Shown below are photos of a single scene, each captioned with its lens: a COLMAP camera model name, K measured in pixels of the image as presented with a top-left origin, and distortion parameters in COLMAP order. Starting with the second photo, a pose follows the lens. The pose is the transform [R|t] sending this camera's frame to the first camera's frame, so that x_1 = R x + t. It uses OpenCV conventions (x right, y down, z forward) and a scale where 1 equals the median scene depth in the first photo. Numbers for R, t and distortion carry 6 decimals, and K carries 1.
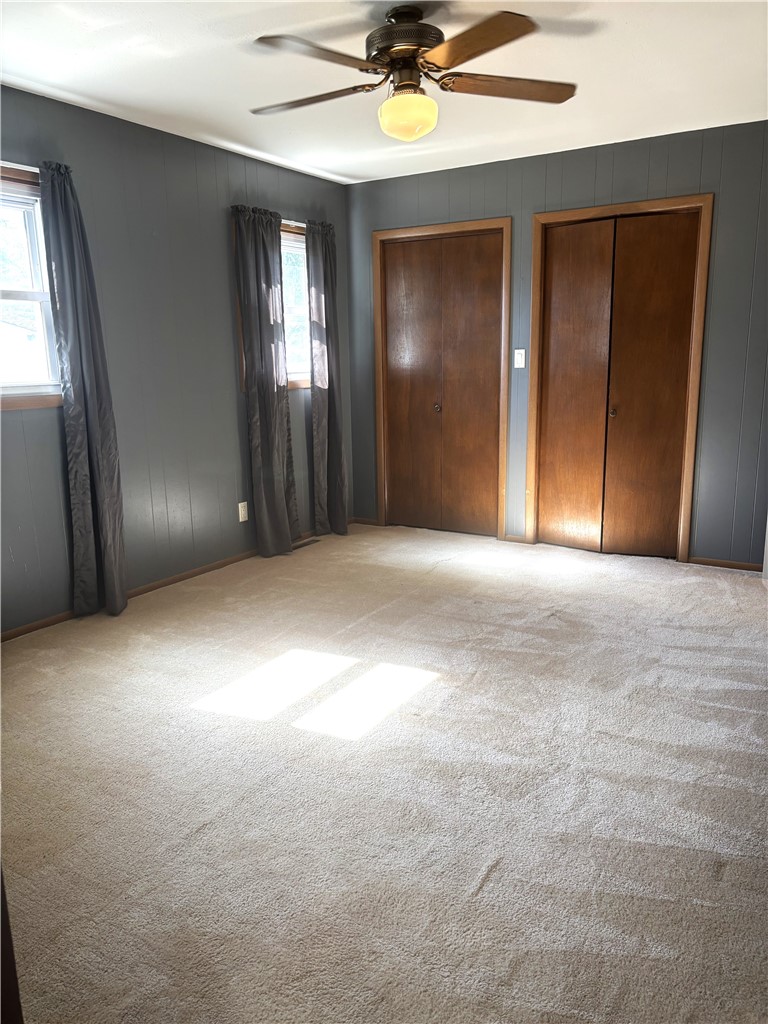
lens RADIAL K [[781.5, 0, 384.0], [0, 781.5, 512.0], [0, 0, 1]] dist [0.063003, -0.057456]
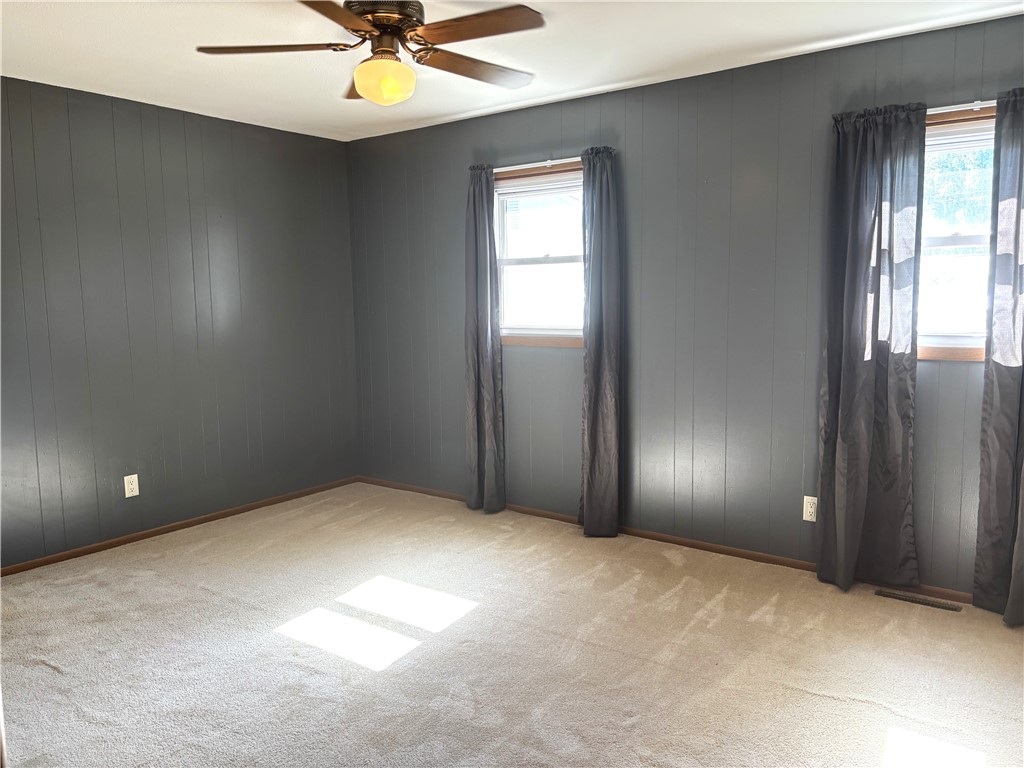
lens RADIAL K [[781.5, 0, 512.0], [0, 781.5, 384.0], [0, 0, 1]] dist [0.063003, -0.057456]
pose [[-0.072835, 0.129624, -0.988885, 0.586781], [-0.192371, 0.971073, 0.141458, -0.171621], [0.978615, 0.200536, -0.045792, 0.728408]]
